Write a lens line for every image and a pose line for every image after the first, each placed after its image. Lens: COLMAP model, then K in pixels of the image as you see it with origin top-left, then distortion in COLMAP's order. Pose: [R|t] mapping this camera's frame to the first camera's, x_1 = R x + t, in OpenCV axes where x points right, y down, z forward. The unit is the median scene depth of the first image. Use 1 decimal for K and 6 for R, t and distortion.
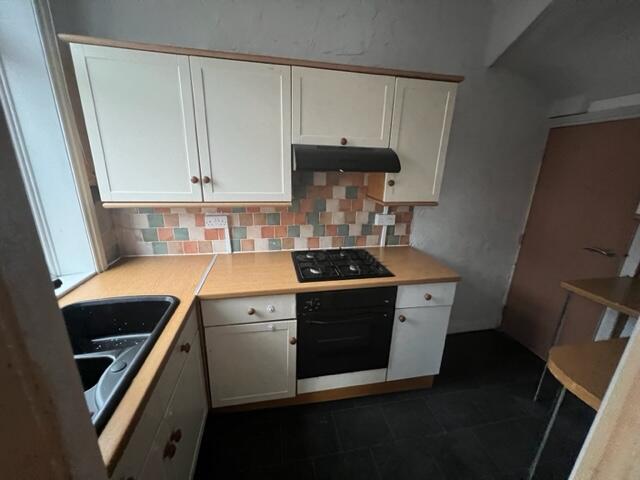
lens RADIAL K [[254.9, 0, 319.4], [0, 254.9, 238.6], [0, 0, 1]] dist [-0.001128, 0.000014]
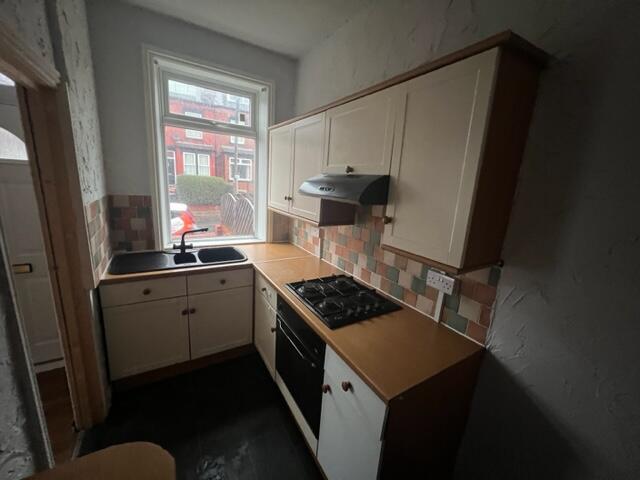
lens RADIAL K [[254.9, 0, 319.4], [0, 254.9, 238.6], [0, 0, 1]] dist [-0.001128, 0.000014]
pose [[0.344954, 0.202386, -0.916541, 0.779746], [-0.318225, 0.943861, 0.088650, -0.146585], [0.883029, 0.261086, 0.389993, 0.470272]]
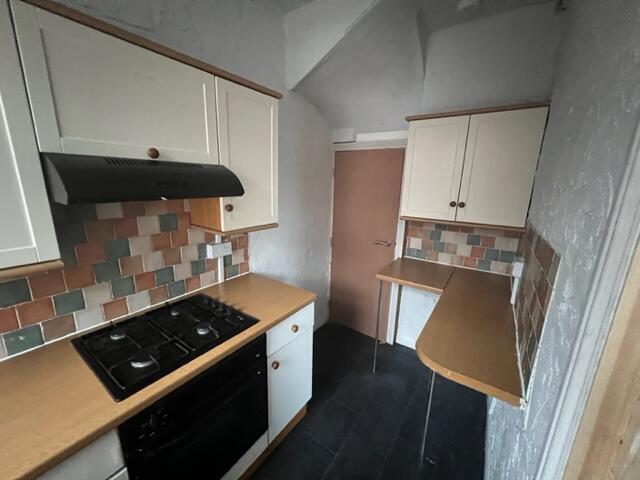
lens RADIAL K [[254.9, 0, 319.4], [0, 254.9, 238.6], [0, 0, 1]] dist [-0.001128, 0.000014]
pose [[0.718638, -0.163997, 0.675770, -0.060840], [0.188640, 0.981328, 0.037543, -0.085632], [-0.669309, 0.100498, 0.736156, 0.198961]]
